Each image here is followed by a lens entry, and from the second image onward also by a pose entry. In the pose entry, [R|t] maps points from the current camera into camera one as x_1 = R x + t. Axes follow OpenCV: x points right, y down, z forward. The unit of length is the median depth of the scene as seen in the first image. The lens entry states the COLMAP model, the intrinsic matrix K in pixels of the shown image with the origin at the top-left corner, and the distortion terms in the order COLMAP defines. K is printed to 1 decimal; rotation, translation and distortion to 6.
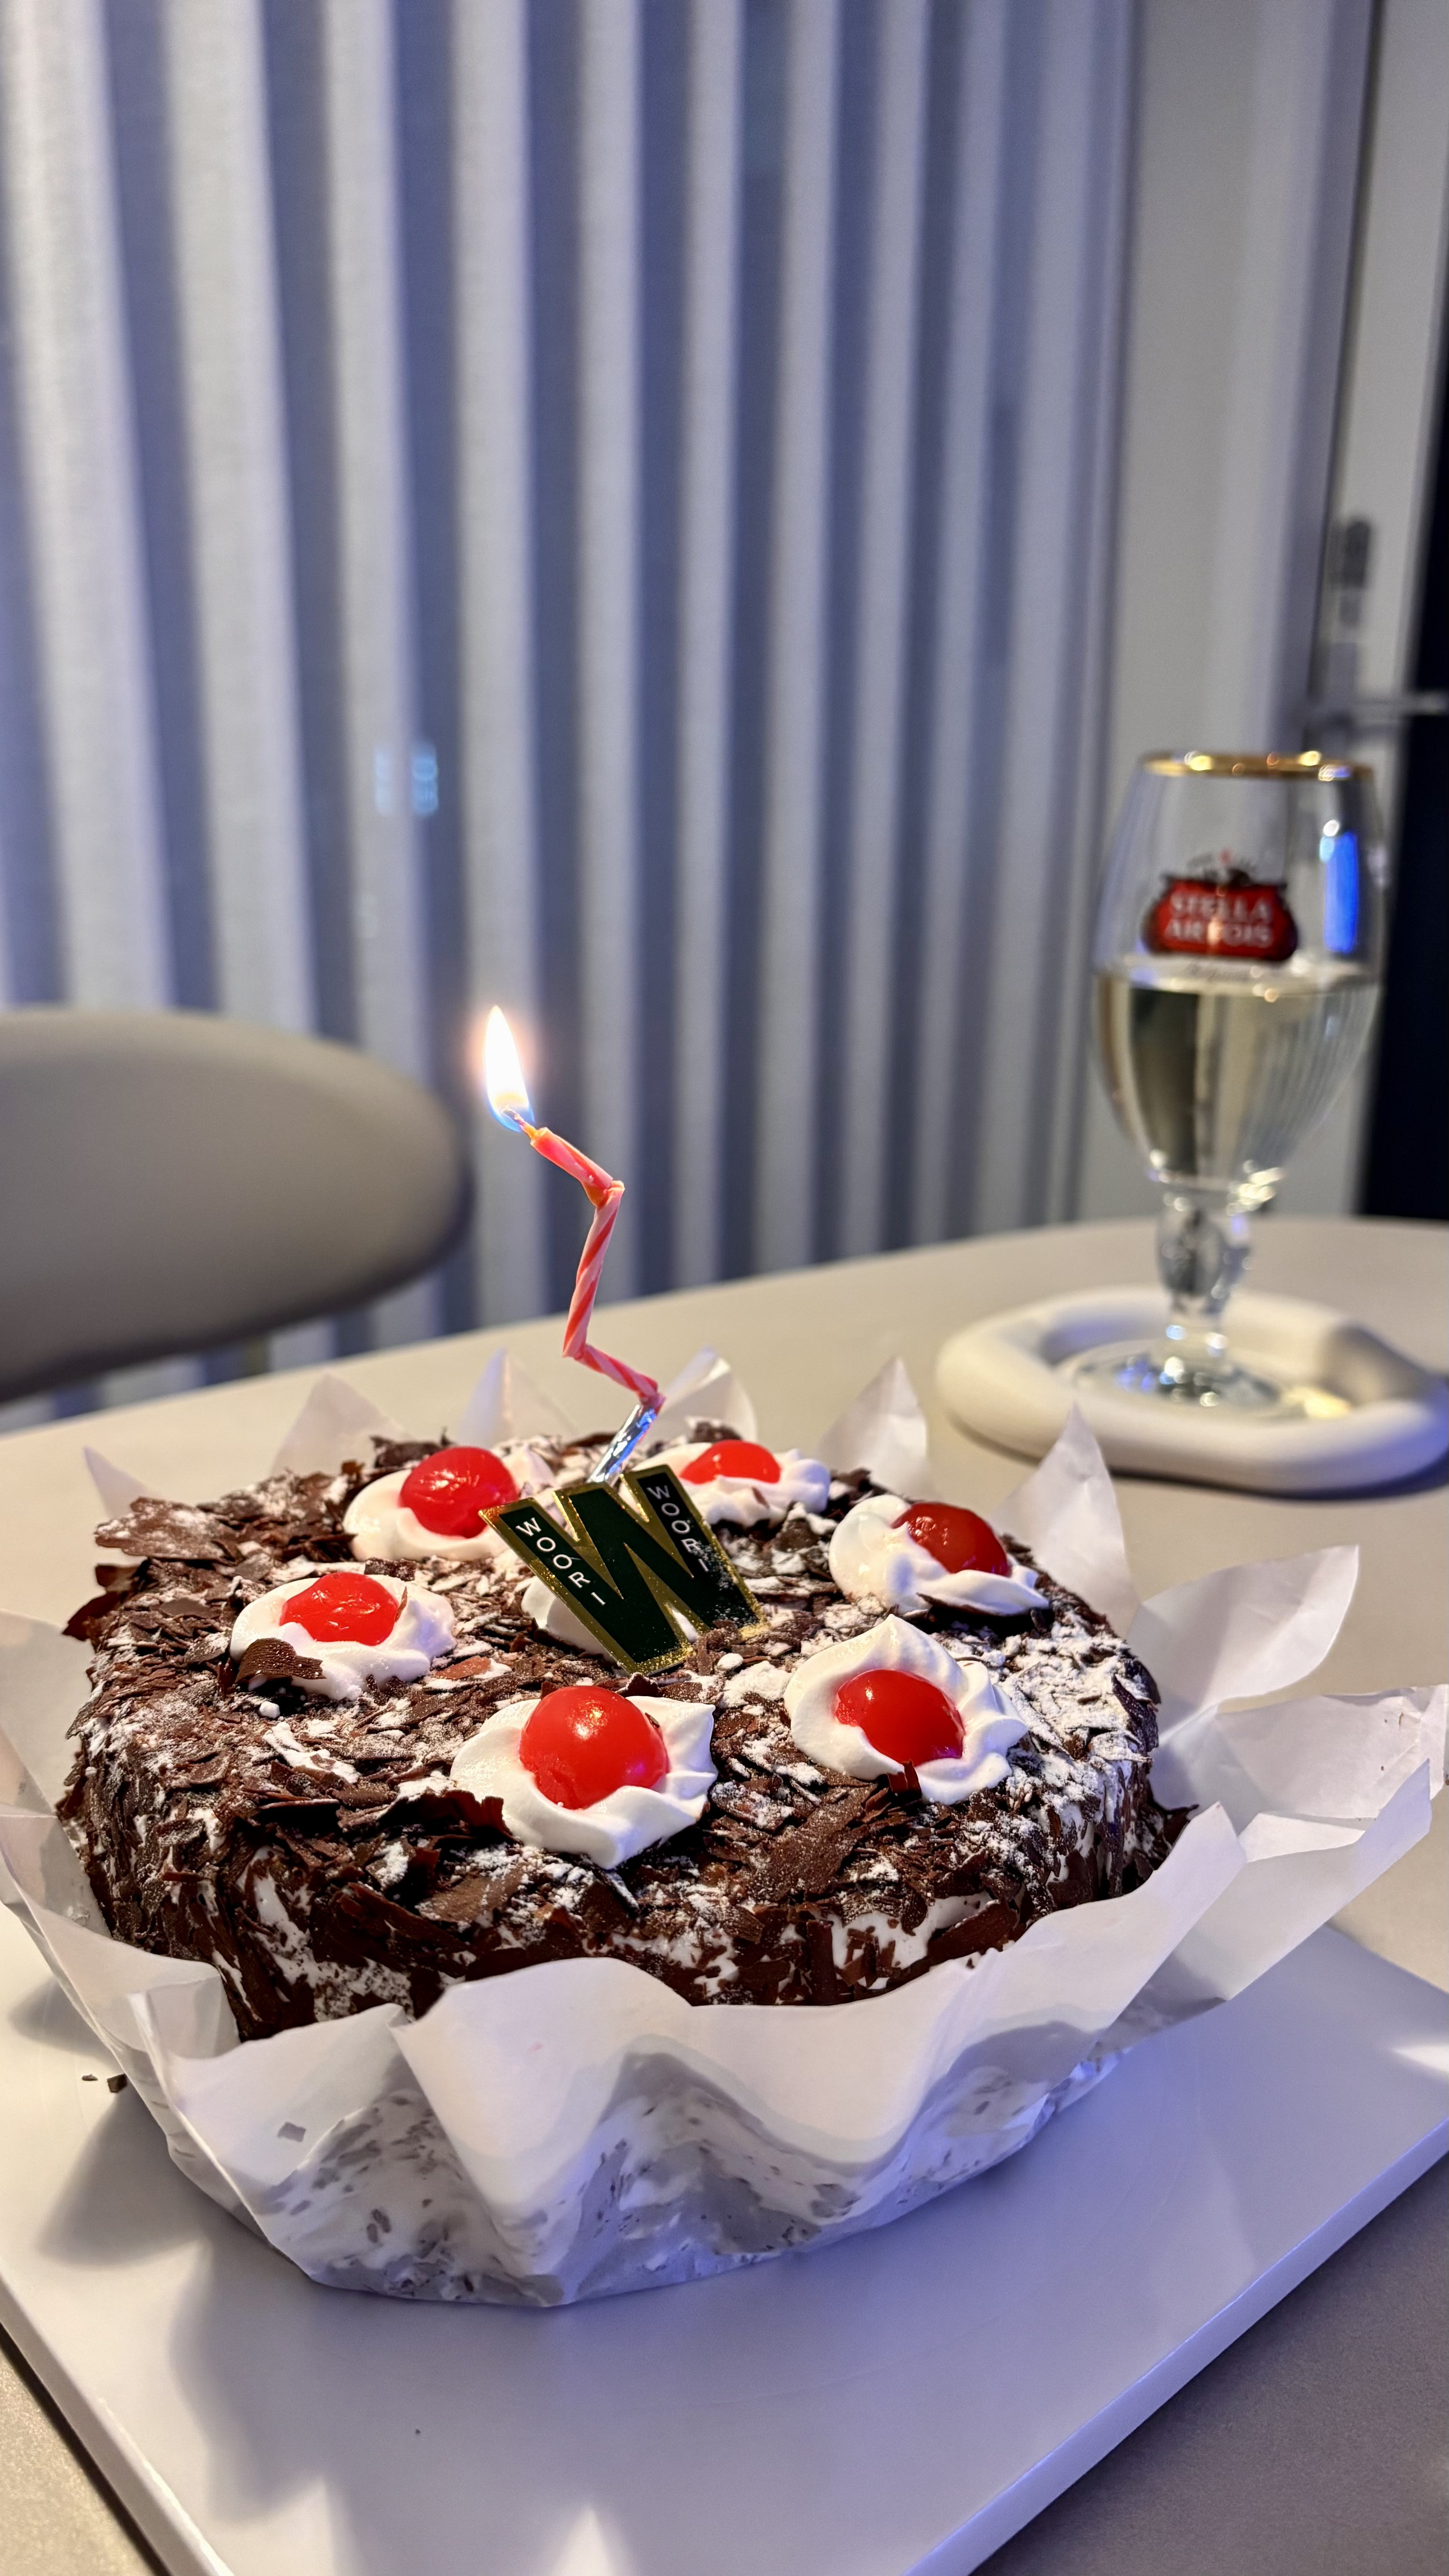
lens RADIAL K [[2057.7, 0, 722.0], [0, 2057.7, 1286.2], [0, 0, 1]] dist [0.070837, -0.266059]
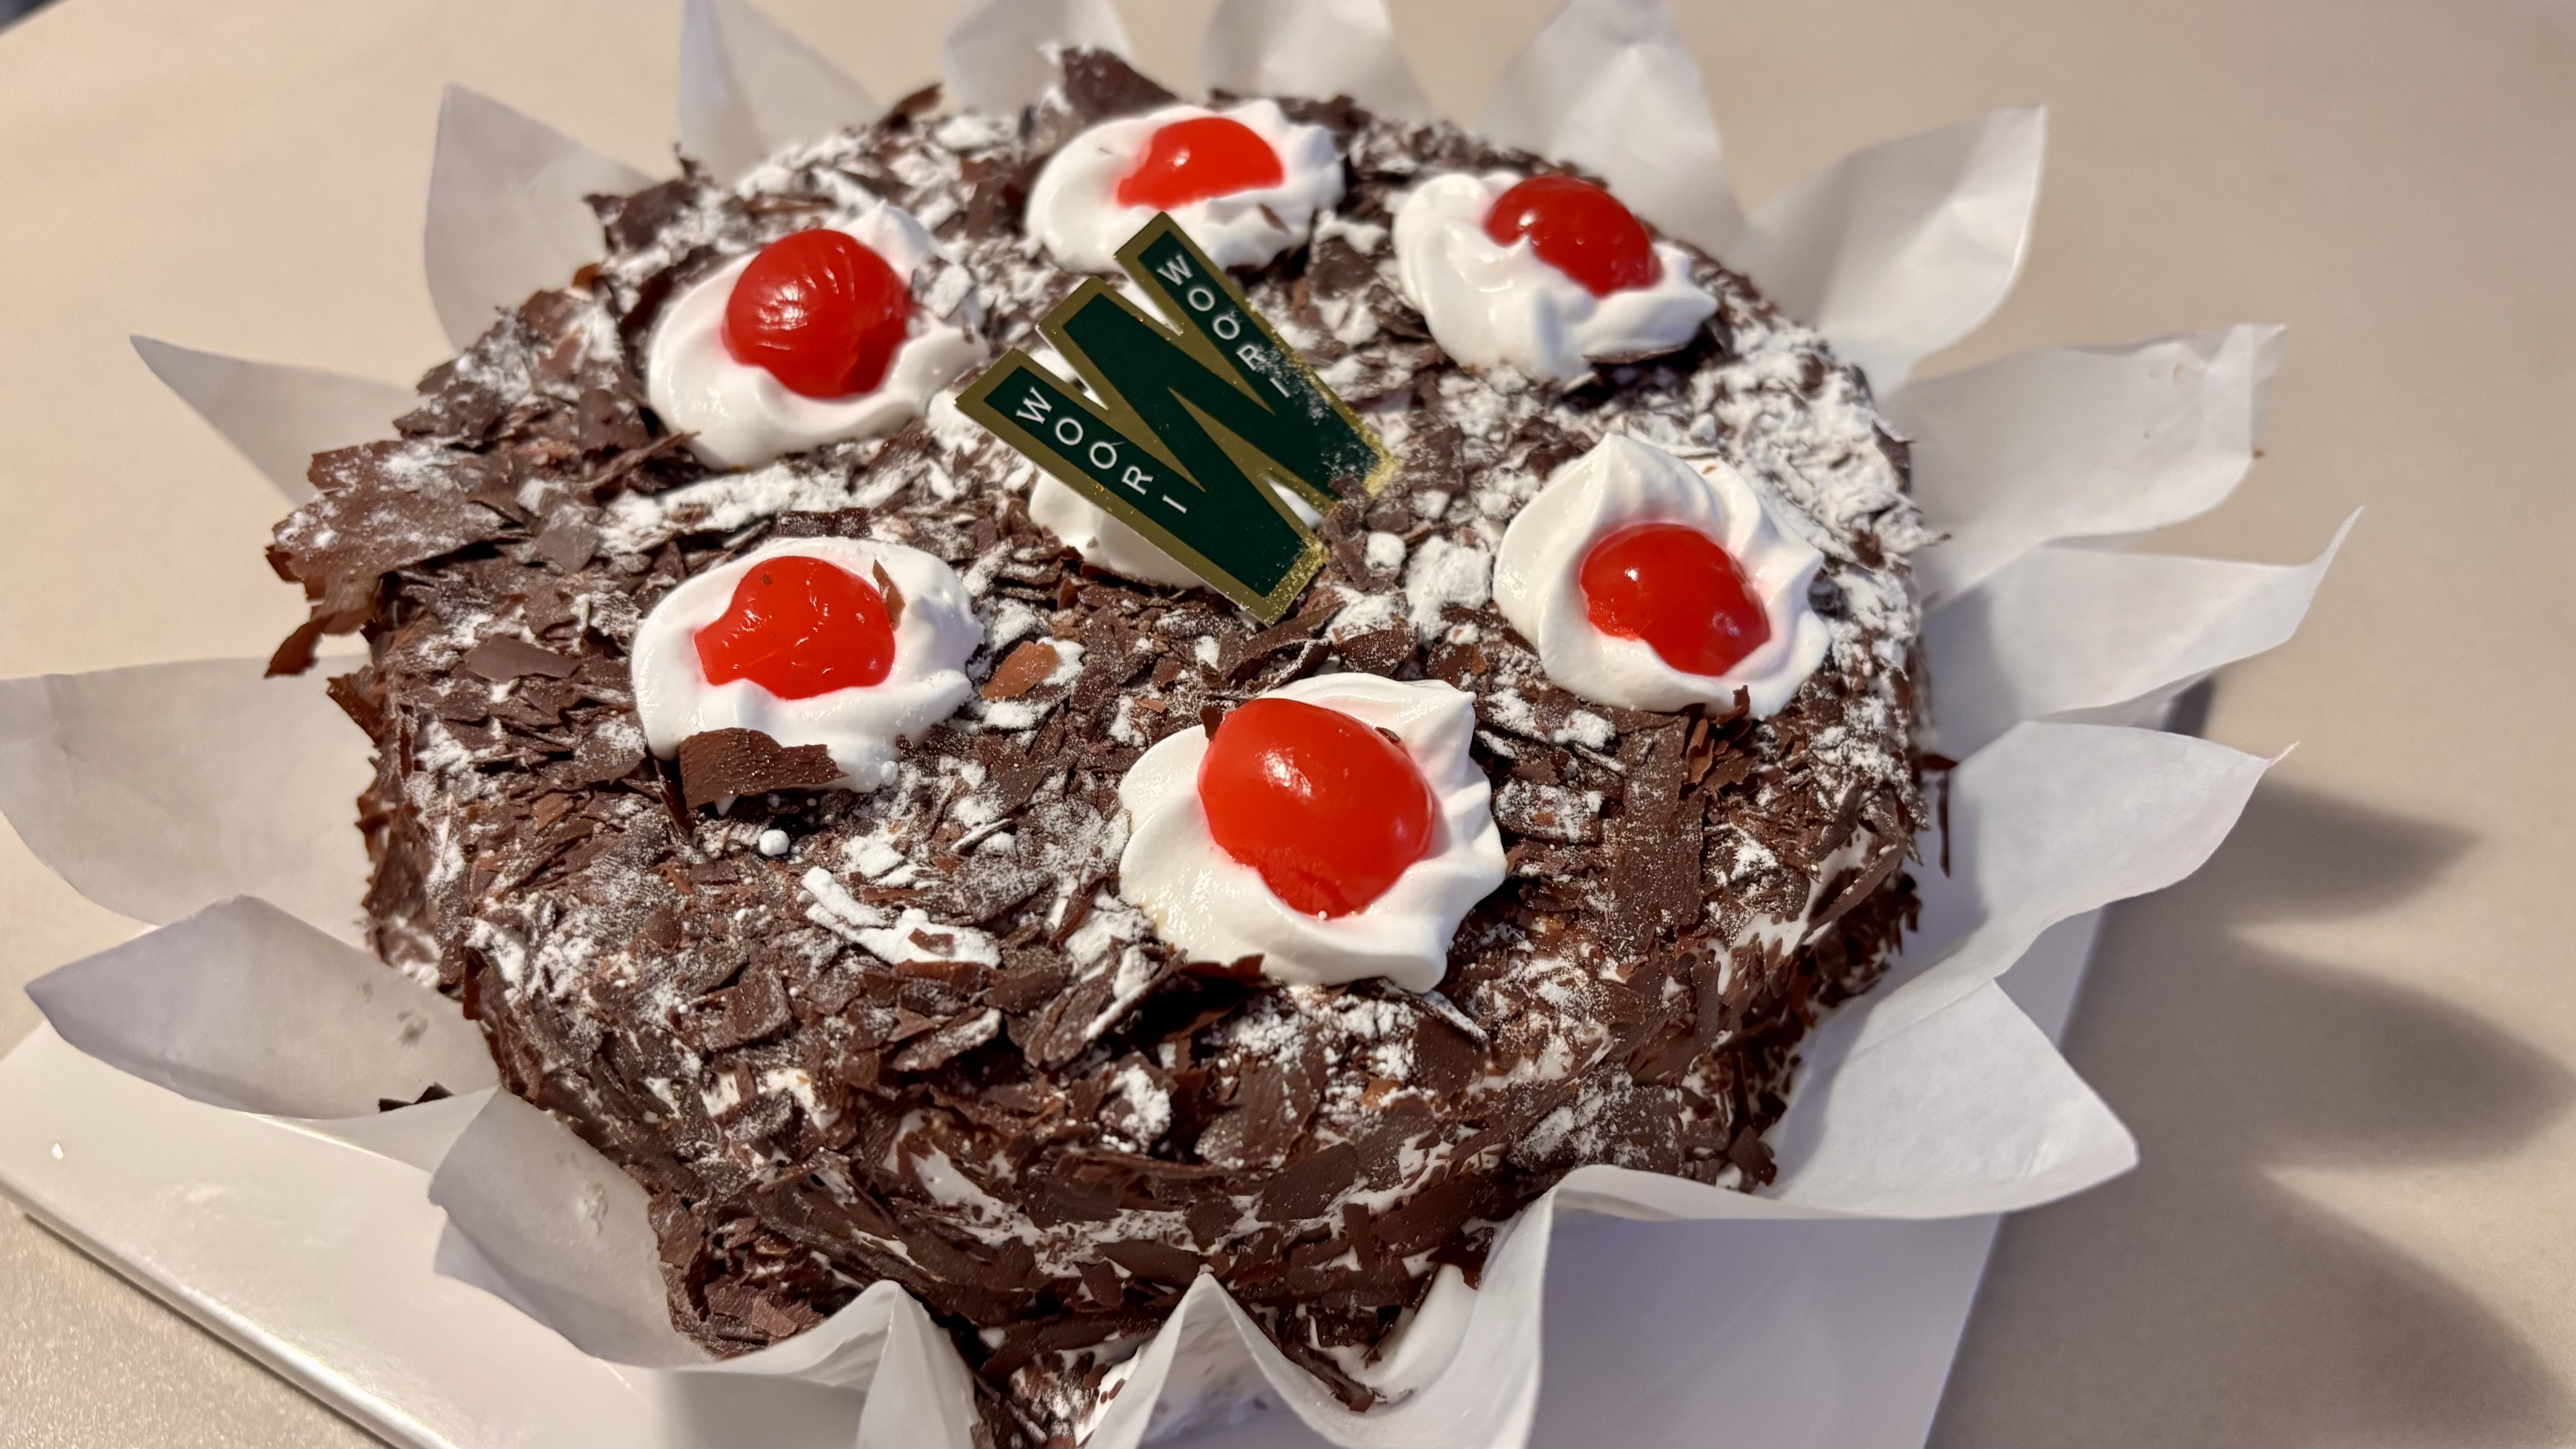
lens RADIAL K [[2057.7, 0, 1327.2], [0, 2057.7, 771.2], [0, 0, 1]] dist [0.070837, -0.266059]
pose [[0.936839, -0.276228, 0.214549, -0.193039], [0.113122, 0.819742, 0.561451, -0.150050], [-0.330963, -0.501718, 0.799213, 0.458717]]
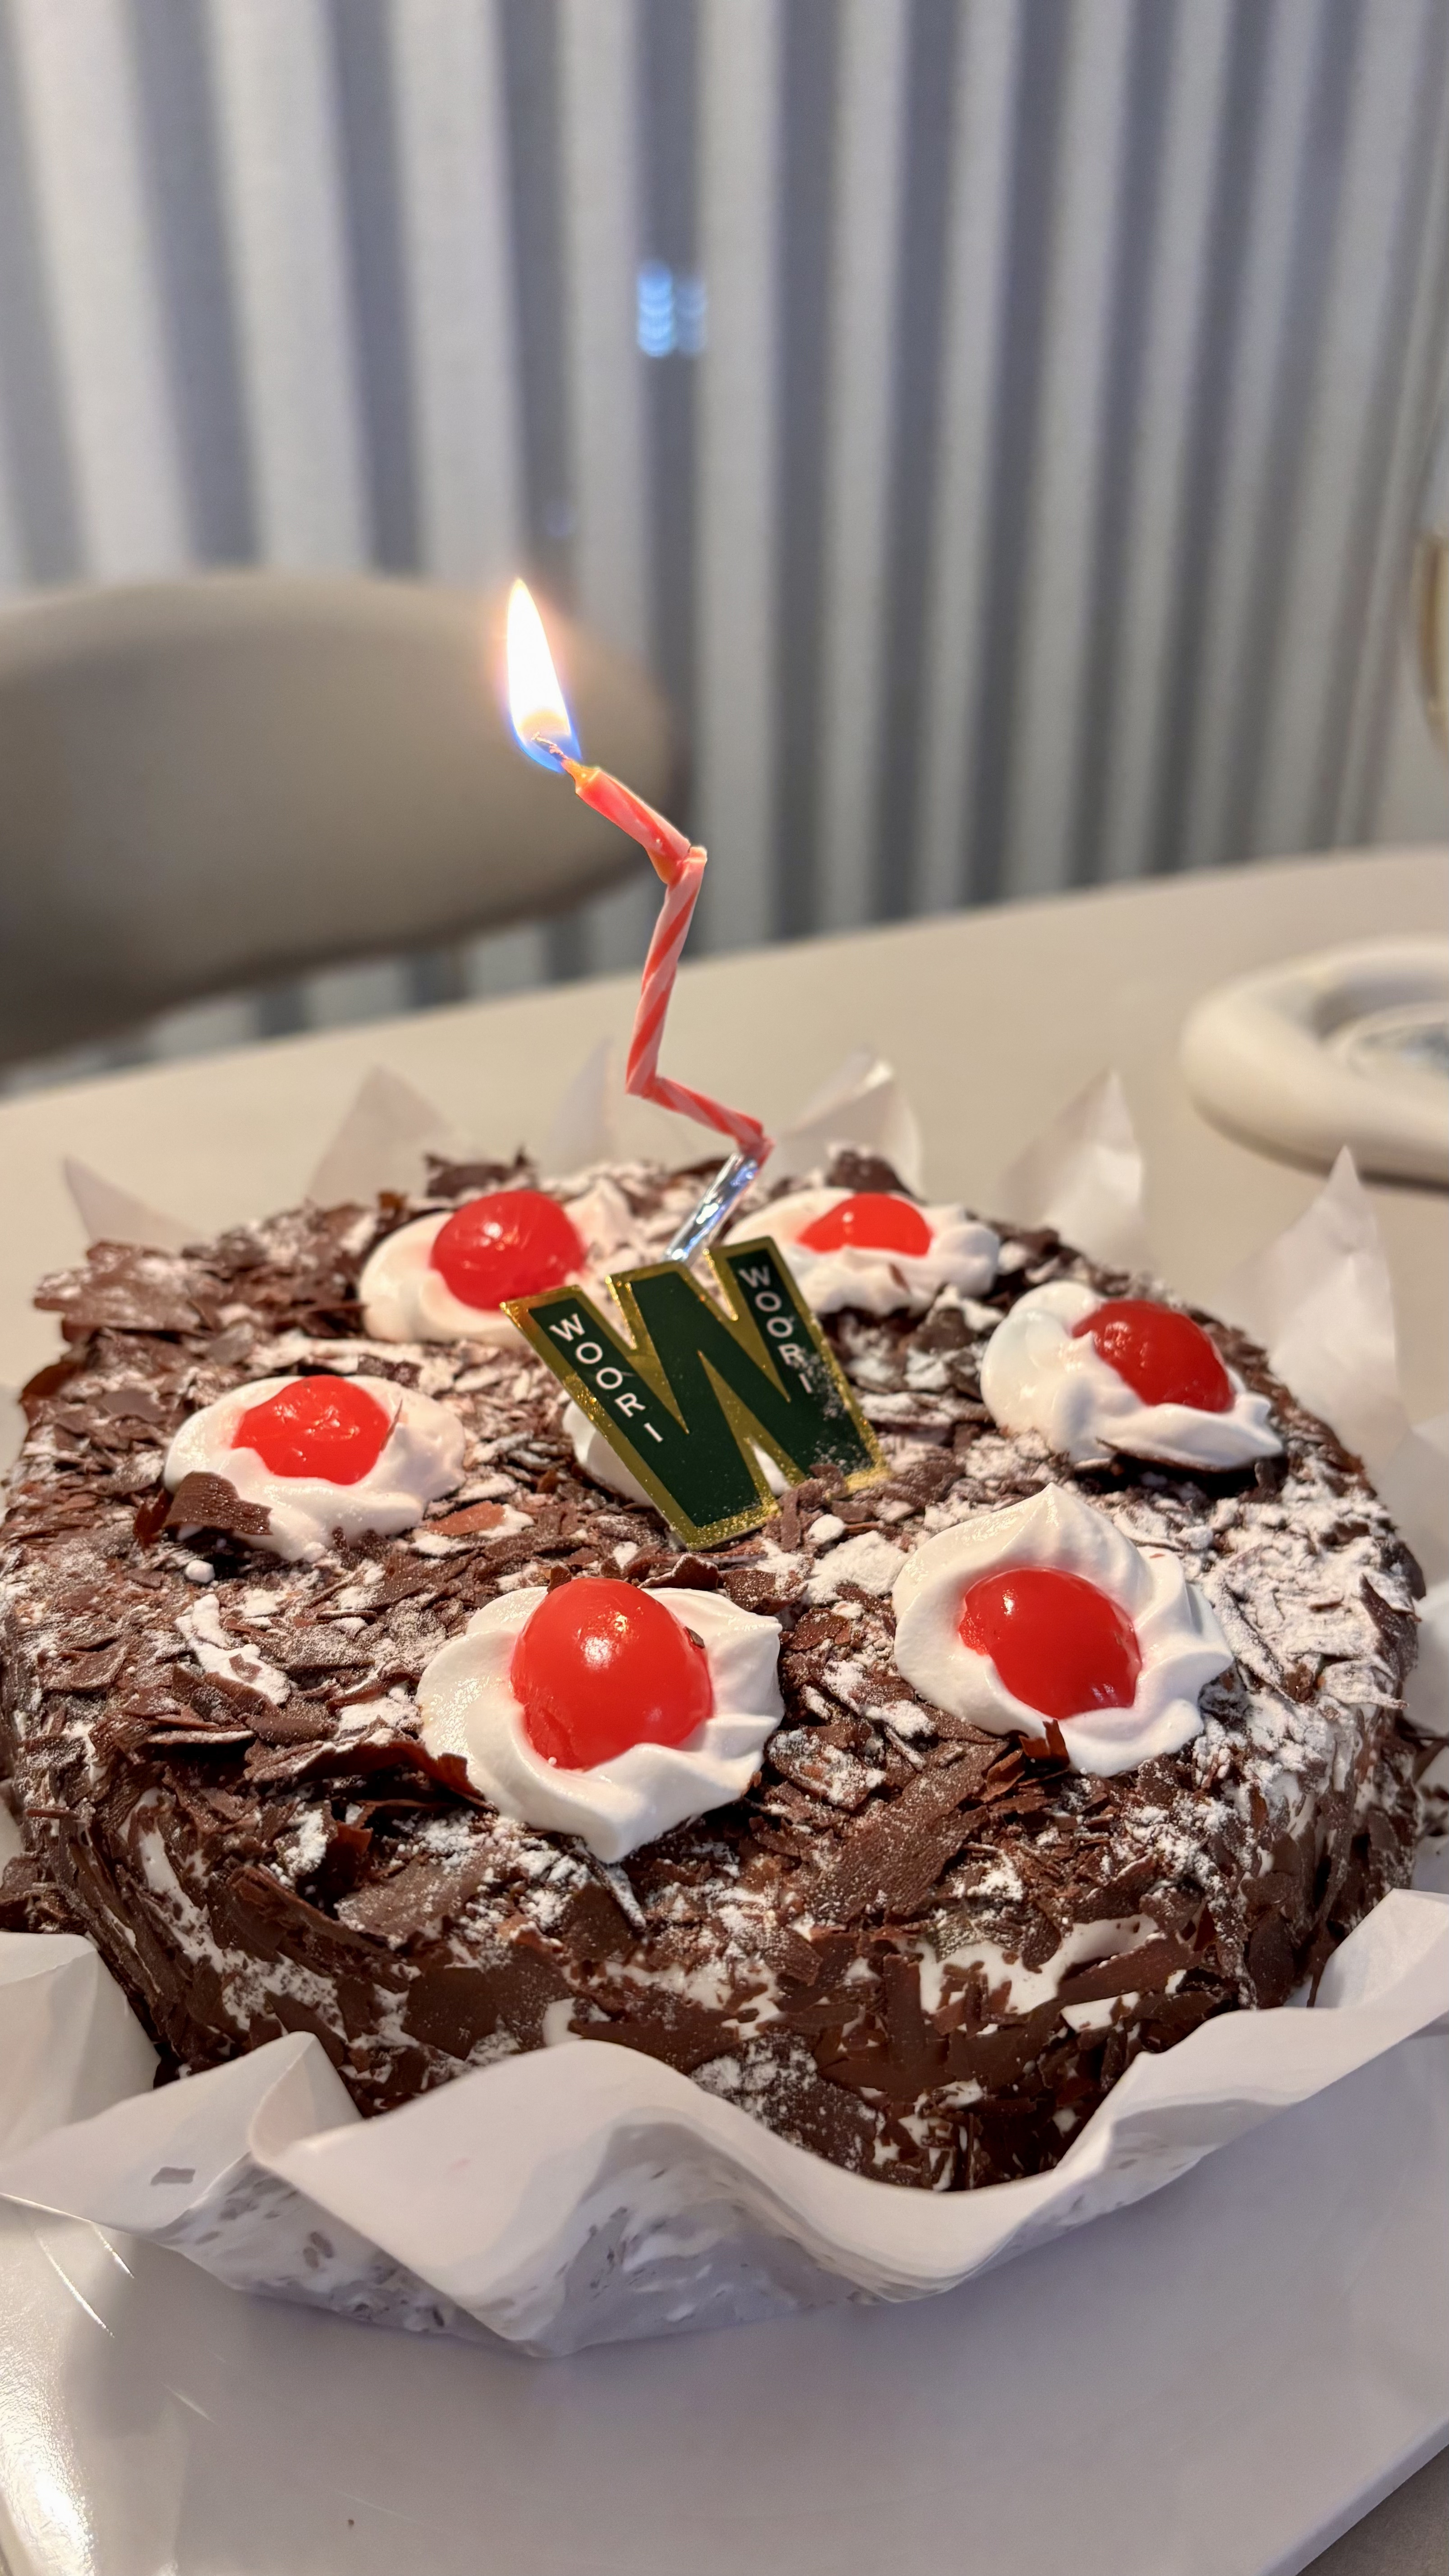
lens RADIAL K [[2057.7, 0, 722.3], [0, 2057.7, 1313.9], [0, 0, 1]] dist [0.070837, -0.266059]
pose [[0.991840, 0.049900, -0.117316, 0.052774], [-0.024165, 0.977119, 0.211317, -0.049861], [0.125176, -0.206758, 0.970352, 0.321690]]
